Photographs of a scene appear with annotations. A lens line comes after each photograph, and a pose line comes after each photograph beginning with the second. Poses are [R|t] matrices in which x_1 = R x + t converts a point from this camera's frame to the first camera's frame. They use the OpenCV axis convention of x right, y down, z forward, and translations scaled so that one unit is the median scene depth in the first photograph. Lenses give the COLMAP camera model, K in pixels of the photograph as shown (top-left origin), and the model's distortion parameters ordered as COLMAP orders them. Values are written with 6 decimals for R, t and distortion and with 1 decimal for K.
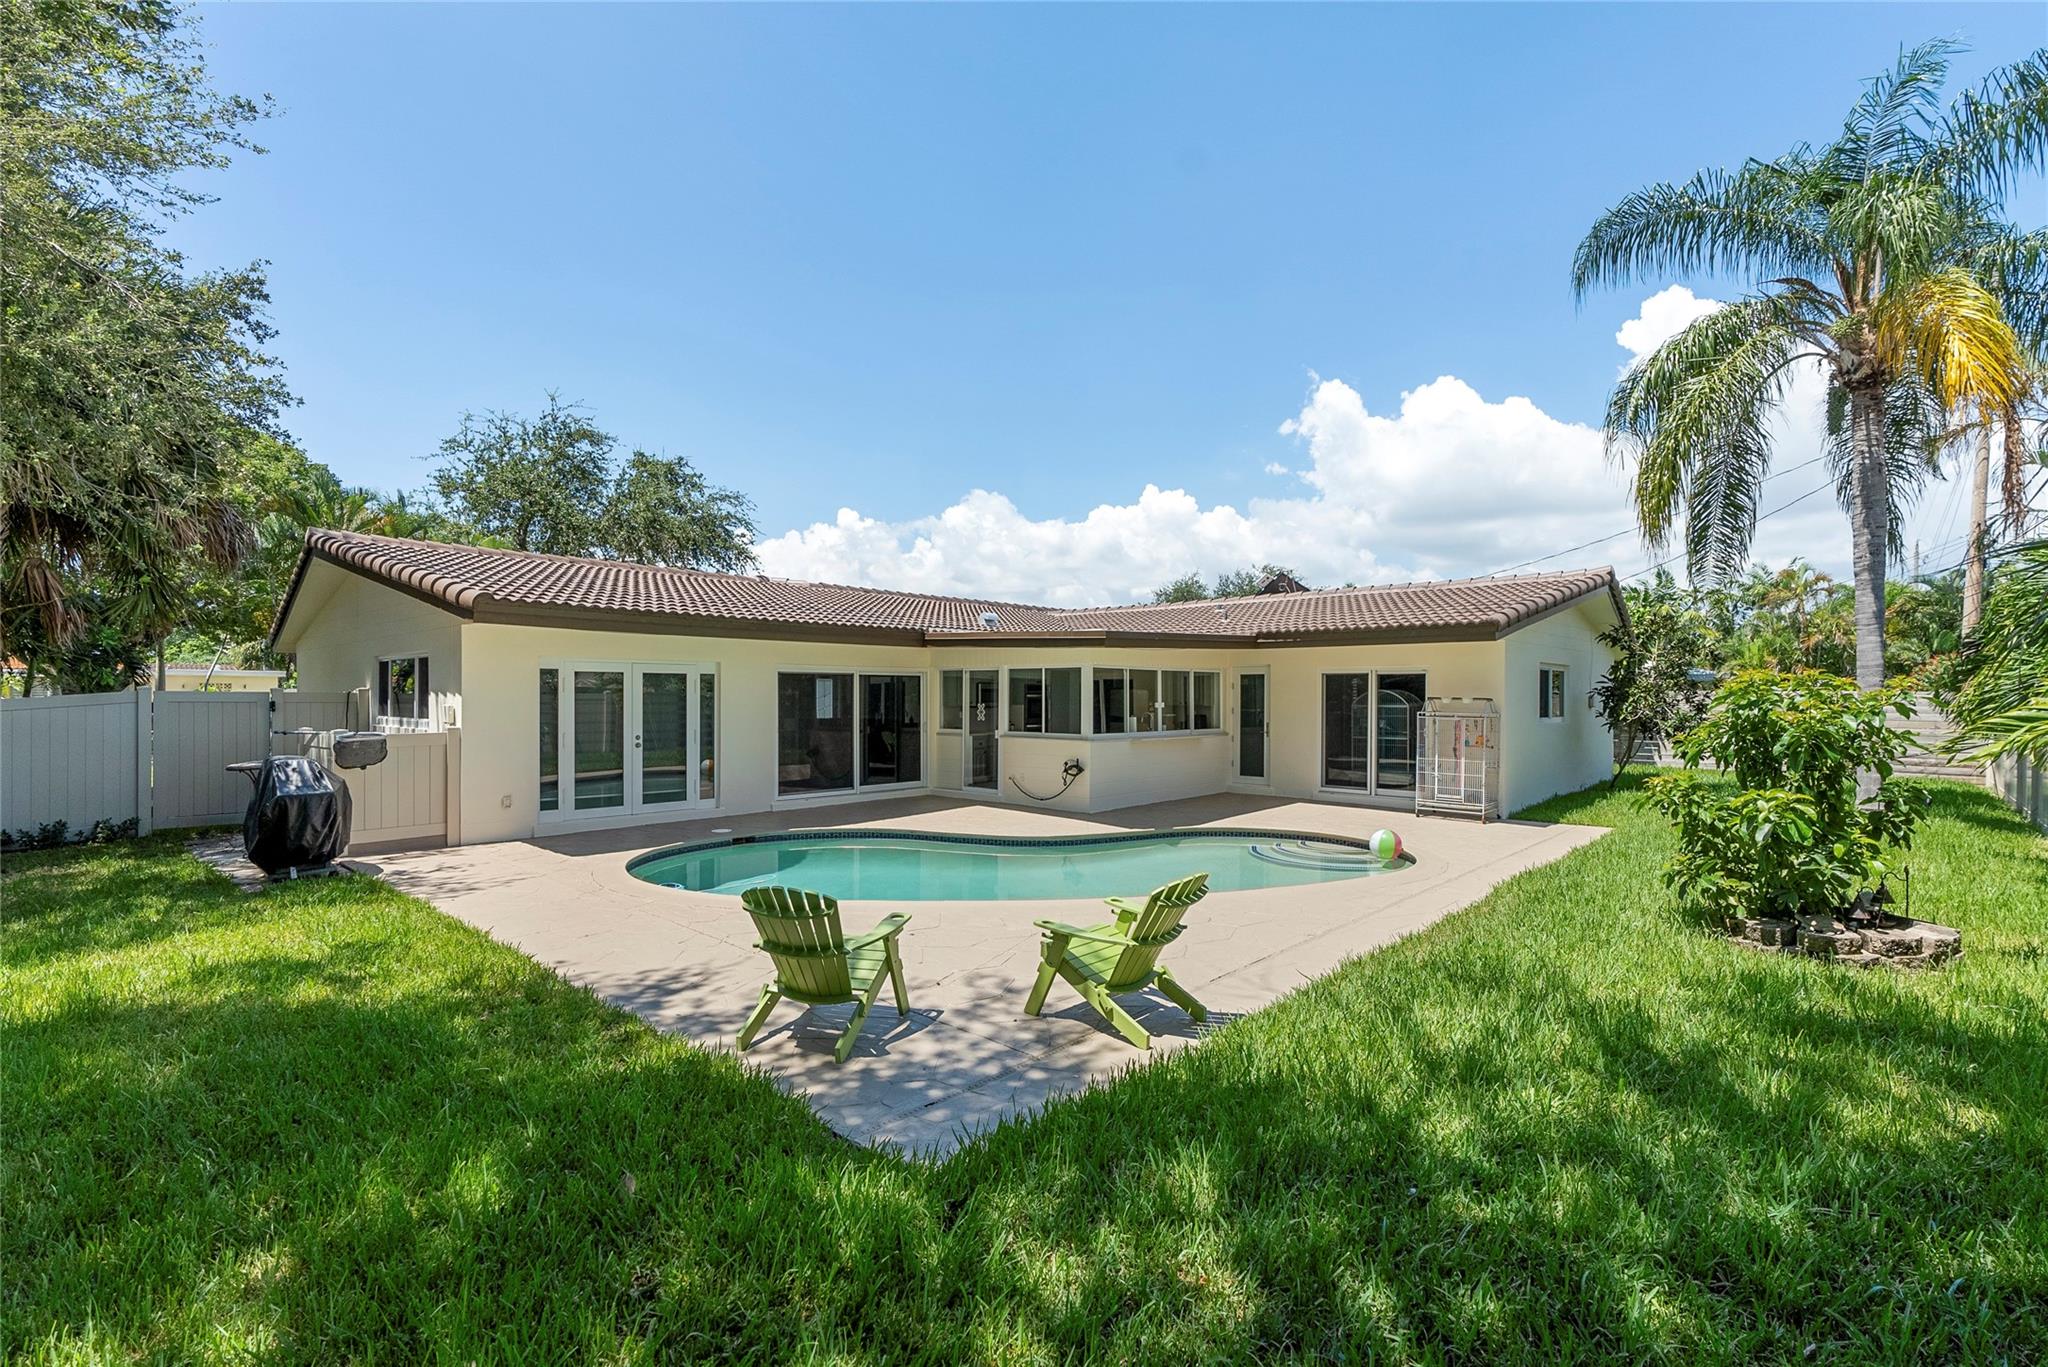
lens RADIAL K [[897.4, 0, 1024.1], [0, 897.4, 707.9], [0, 0, 1]] dist [-0.024049, -0.000071]
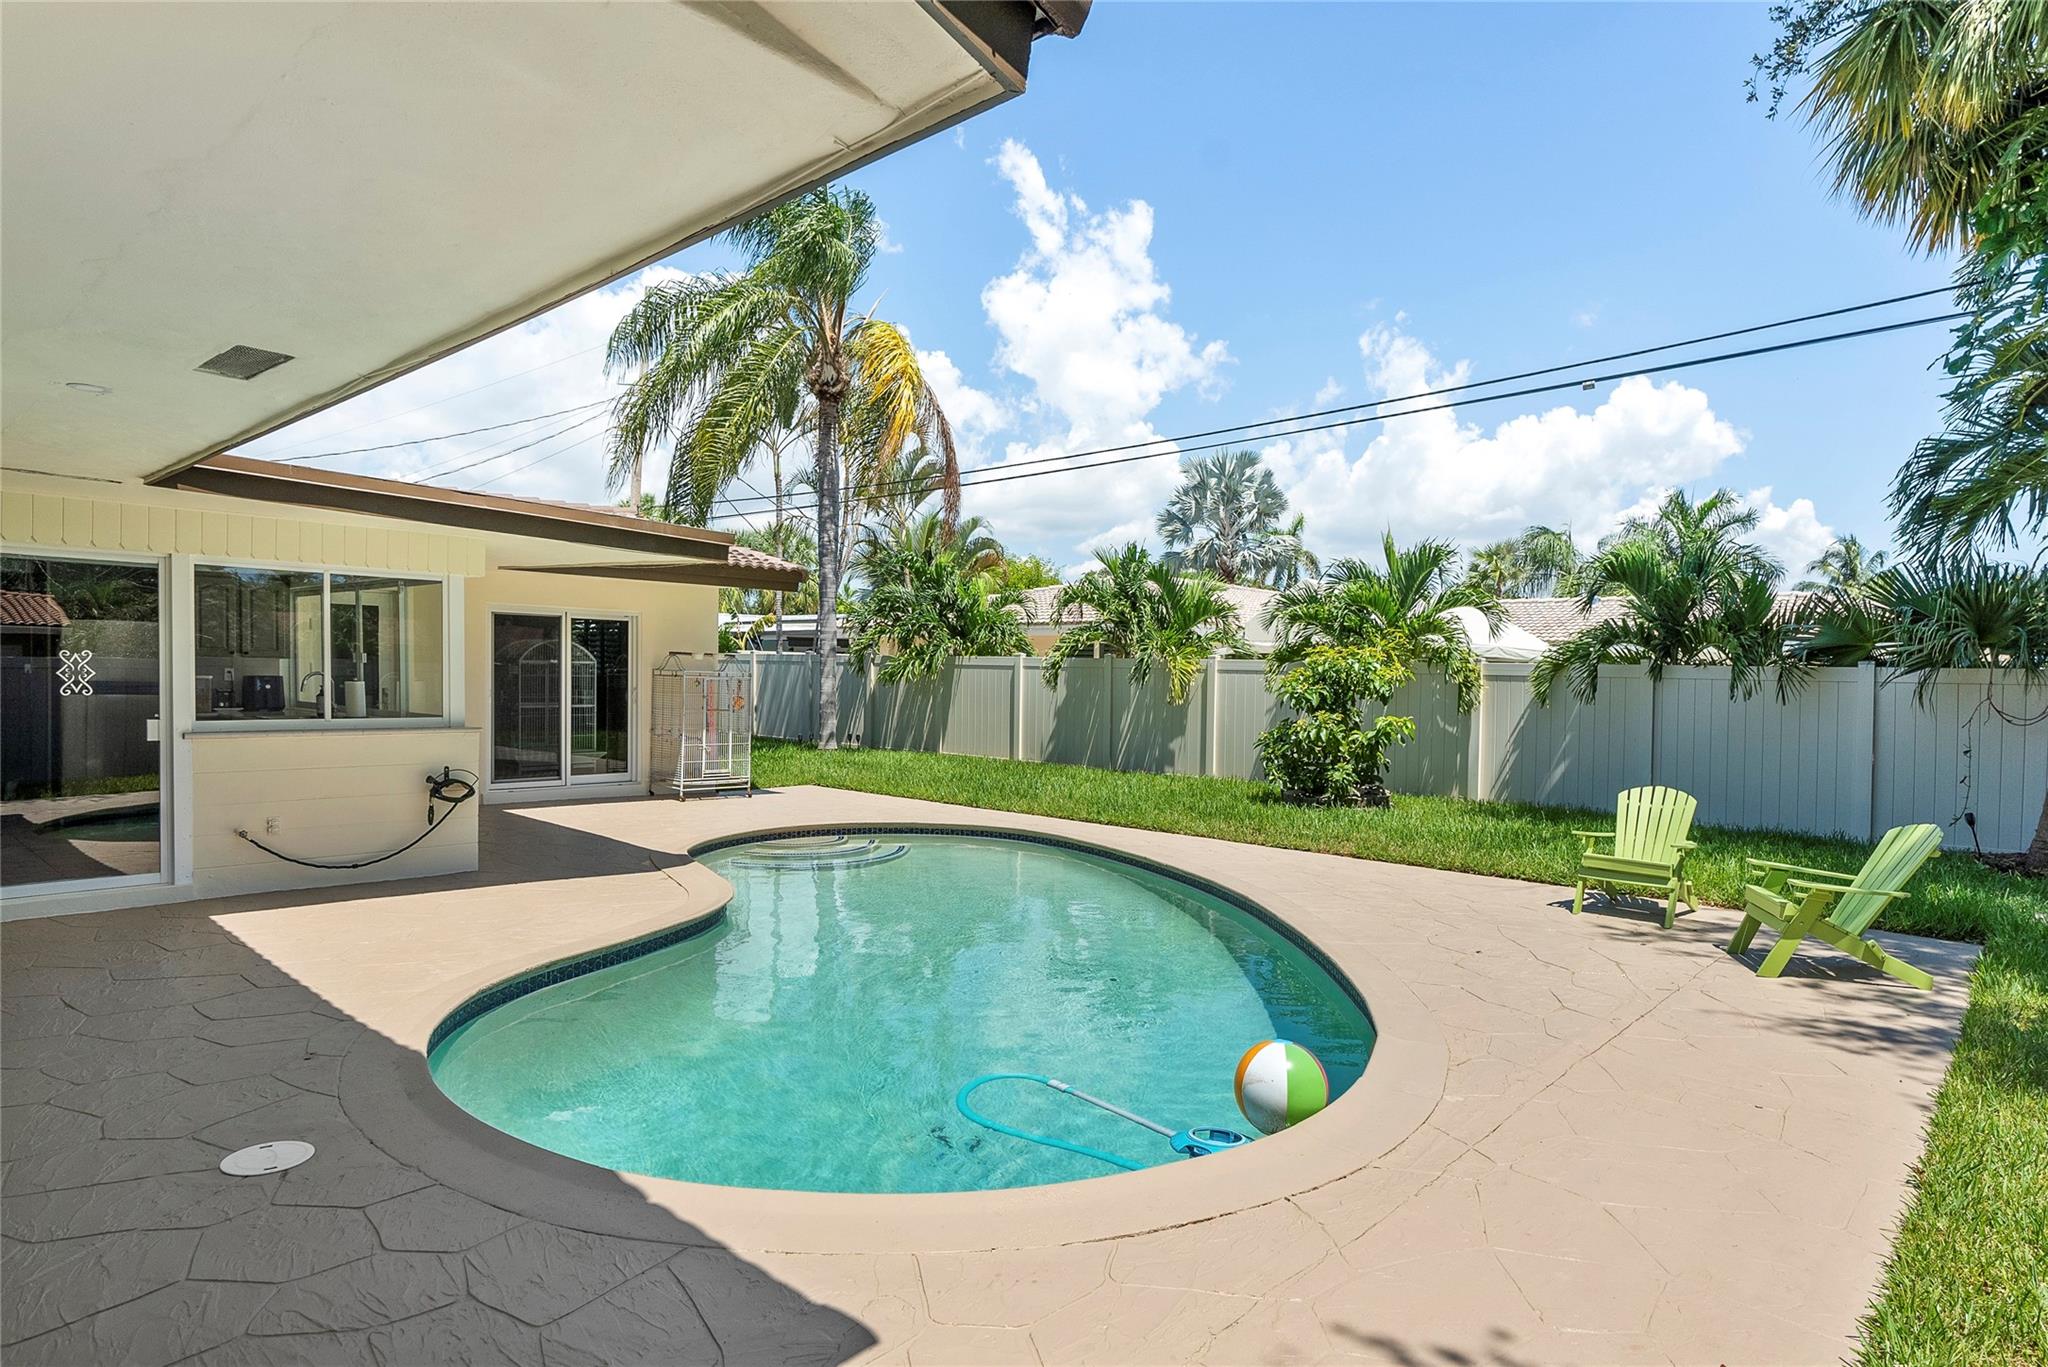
lens RADIAL K [[1131.8, 0, 1024.0], [0, 1131.8, 683.5], [0, 0, 1]] dist [0.019388, 0.000349]
pose [[-0.012899, -0.011344, 0.999852, -0.548087], [-0.005576, 0.999921, 0.011272, 0.003340], [-0.999901, -0.005429, -0.012961, 0.668198]]
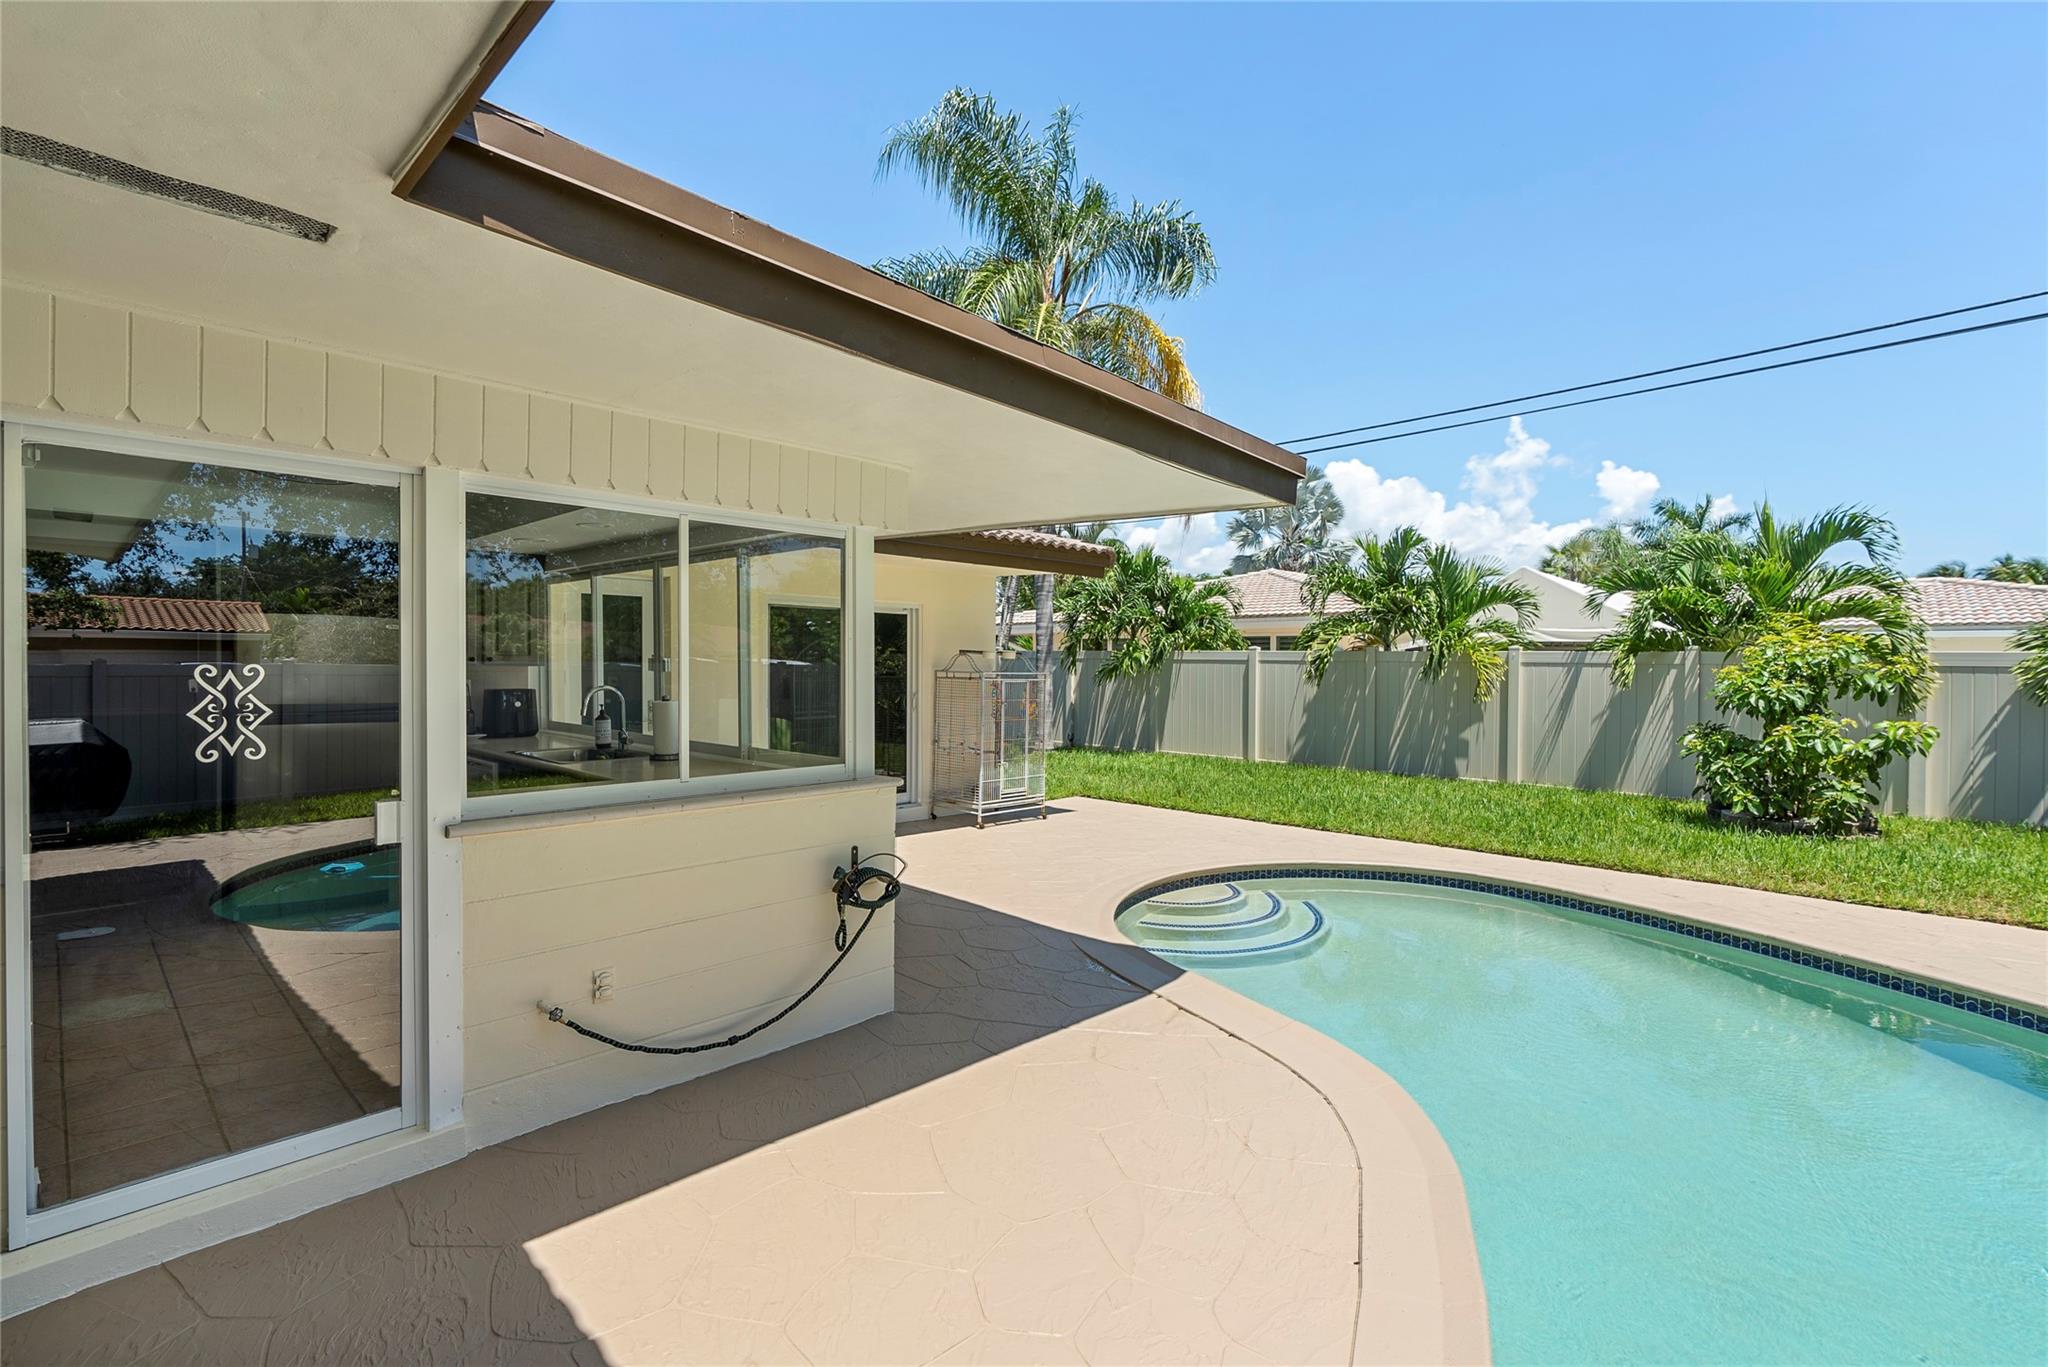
lens RADIAL K [[906.7, 0, 1027.6], [0, 906.7, 660.2], [0, 0, 1]] dist [0.001173, 0.000049]
pose [[-0.007552, 0.000686, 0.999971, -0.225899], [0.005866, 0.999983, -0.000641, -0.002941], [-0.999954, 0.005861, -0.007556, 0.916361]]
